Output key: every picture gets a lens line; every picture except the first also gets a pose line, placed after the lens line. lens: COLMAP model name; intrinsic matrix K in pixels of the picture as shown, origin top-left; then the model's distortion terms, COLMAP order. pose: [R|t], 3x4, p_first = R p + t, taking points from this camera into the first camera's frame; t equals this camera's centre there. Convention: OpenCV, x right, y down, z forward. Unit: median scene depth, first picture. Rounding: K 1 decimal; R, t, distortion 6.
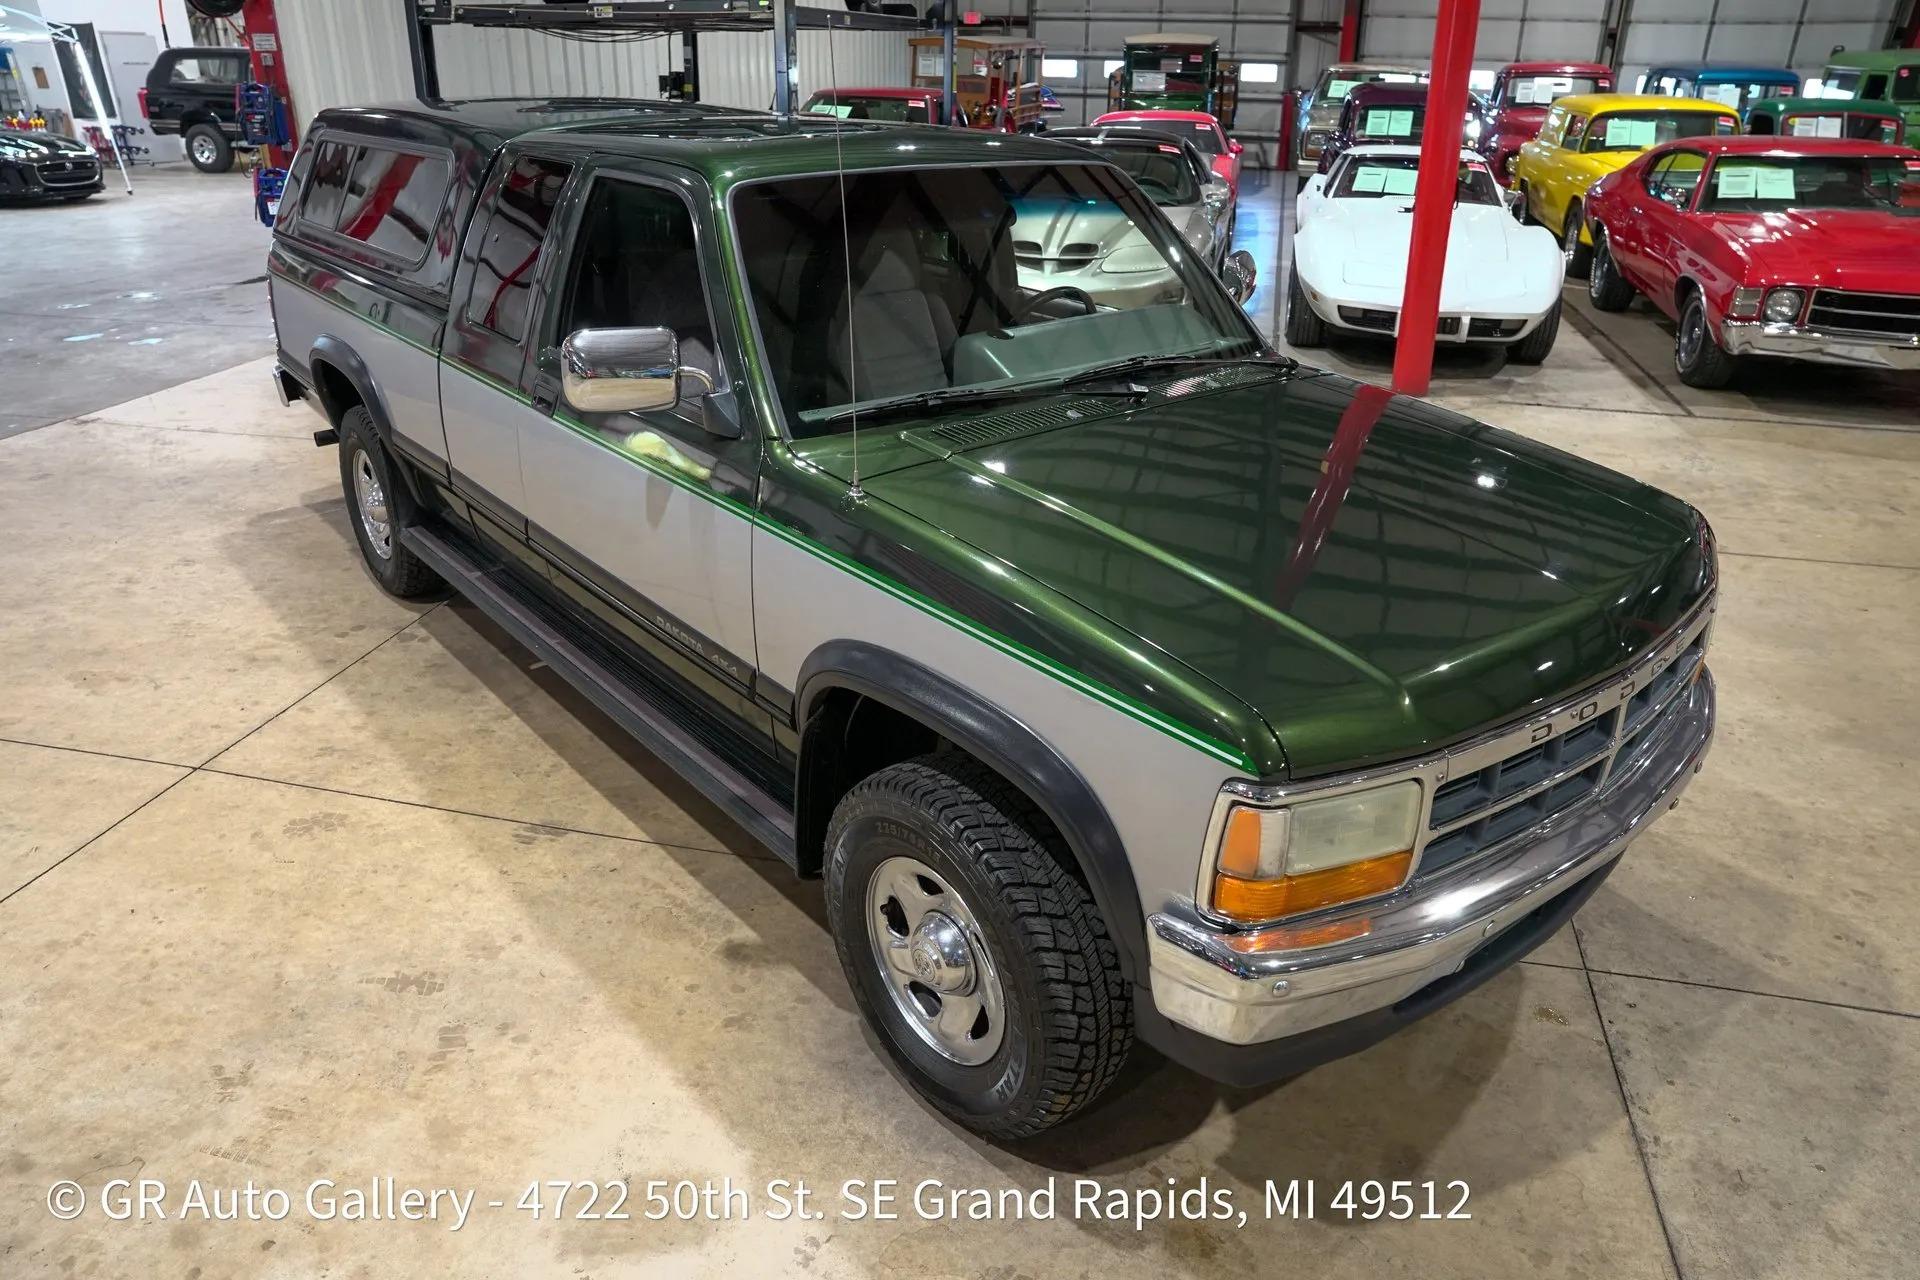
lens RADIAL K [[1314.6, 0, 964.4], [0, 1314.6, 640.0], [0, 0, 1]] dist [-0.144430, 0.113248]
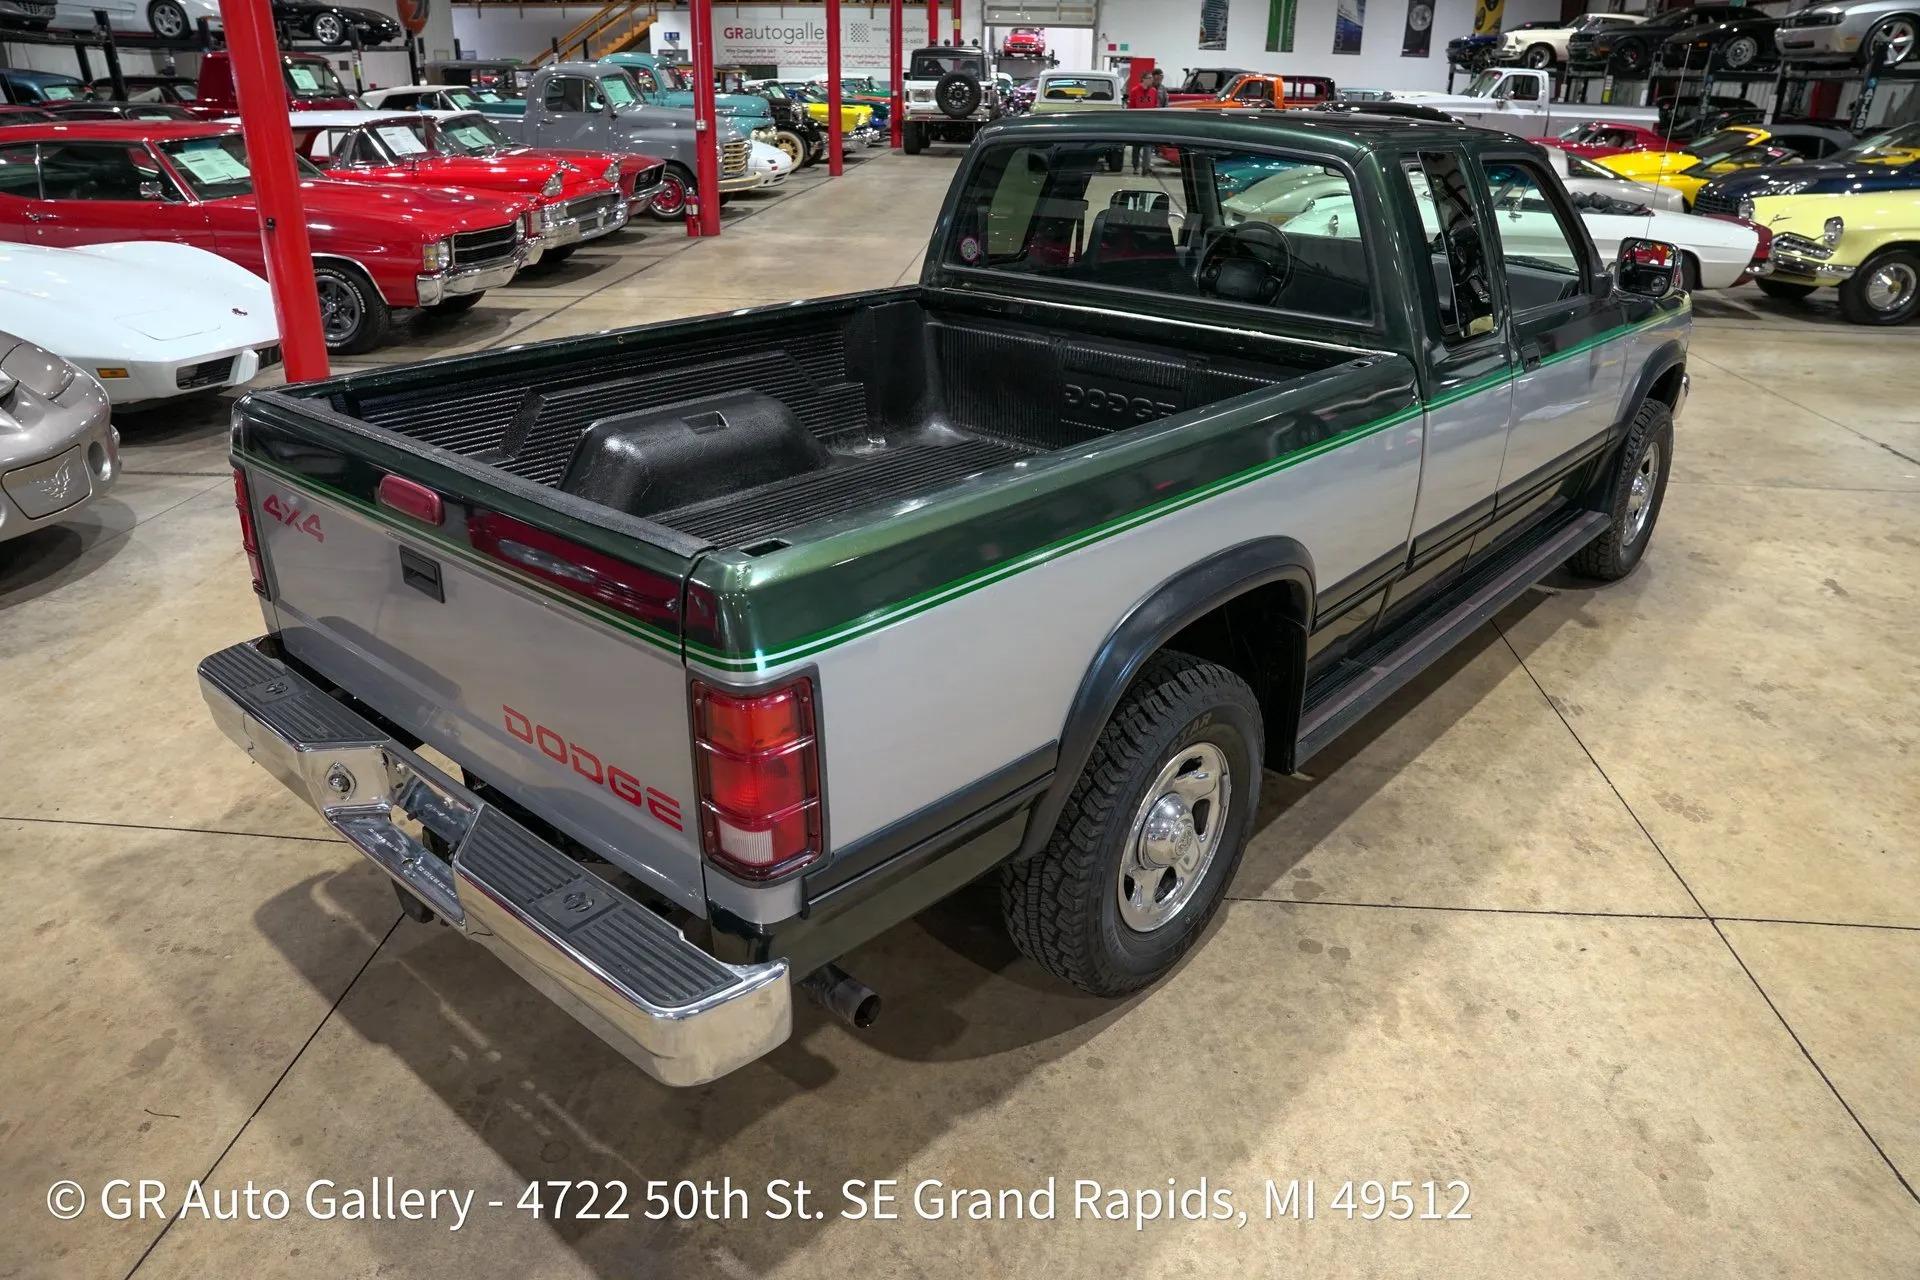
lens RADIAL K [[1314.6, 0, 964.4], [0, 1314.6, 640.0], [0, 0, 1]] dist [-0.144430, 0.113248]
pose [[-0.151995, -0.412791, 0.898054, -1.227177], [0.399968, 0.805203, 0.437806, -0.612457], [-0.903838, 0.425737, 0.042717, 1.361688]]
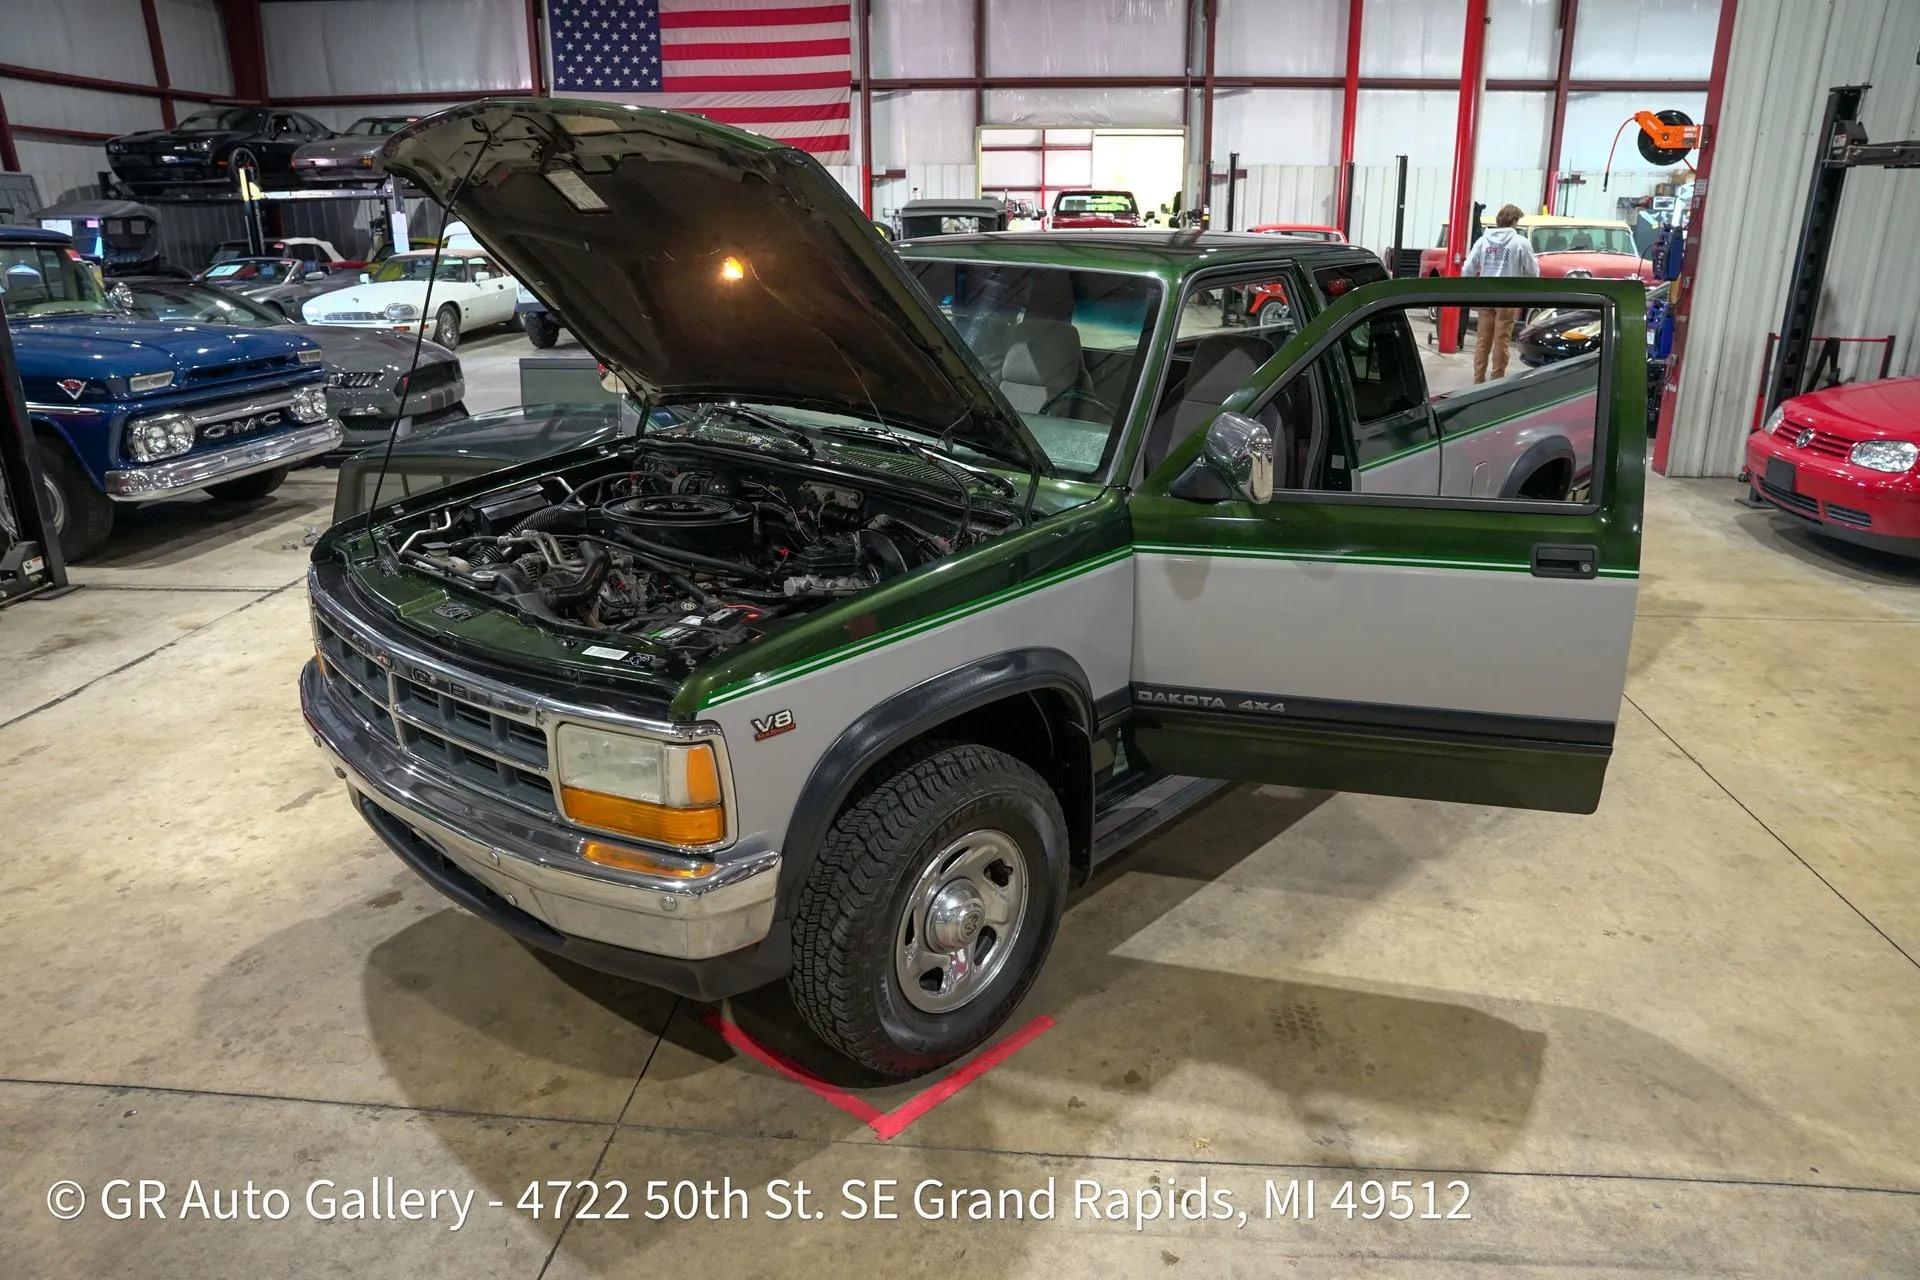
lens RADIAL K [[1314.6, 0, 964.4], [0, 1314.6, 640.0], [0, 0, 1]] dist [-0.144430, 0.113248]
pose [[0.138719, 0.309223, -0.940818, 1.040301], [-0.412865, 0.881567, 0.228873, -0.288499], [0.900166, 0.356682, 0.249957, 0.713278]]
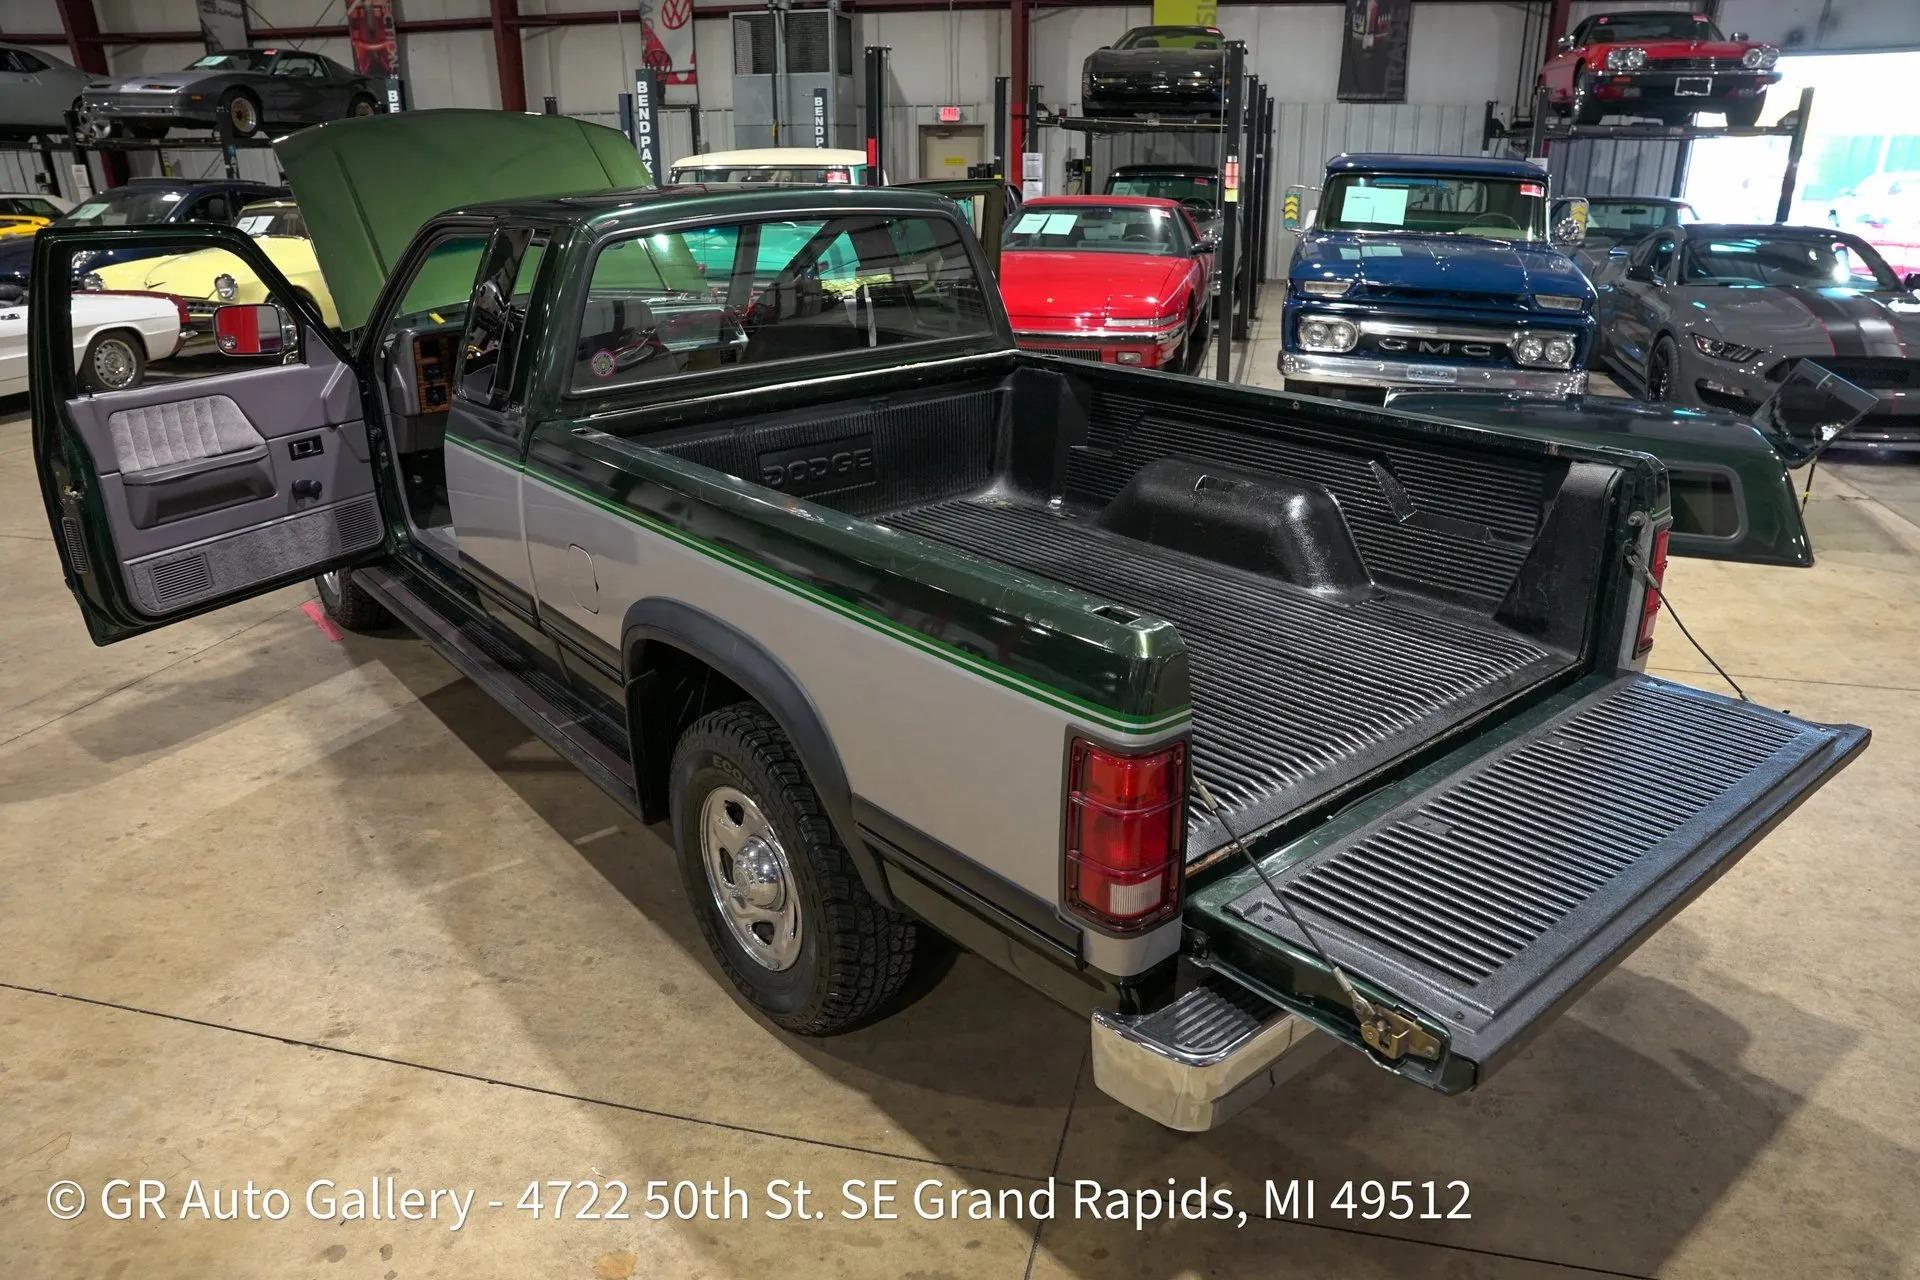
lens RADIAL K [[1314.6, 0, 964.4], [0, 1314.6, 640.0], [0, 0, 1]] dist [-0.144430, 0.113248]
pose [[-0.999908, -0.008374, 0.010626, -0.387864], [0.001752, 0.698649, 0.715462, -0.925533], [-0.013415, 0.715415, -0.698571, 2.053737]]
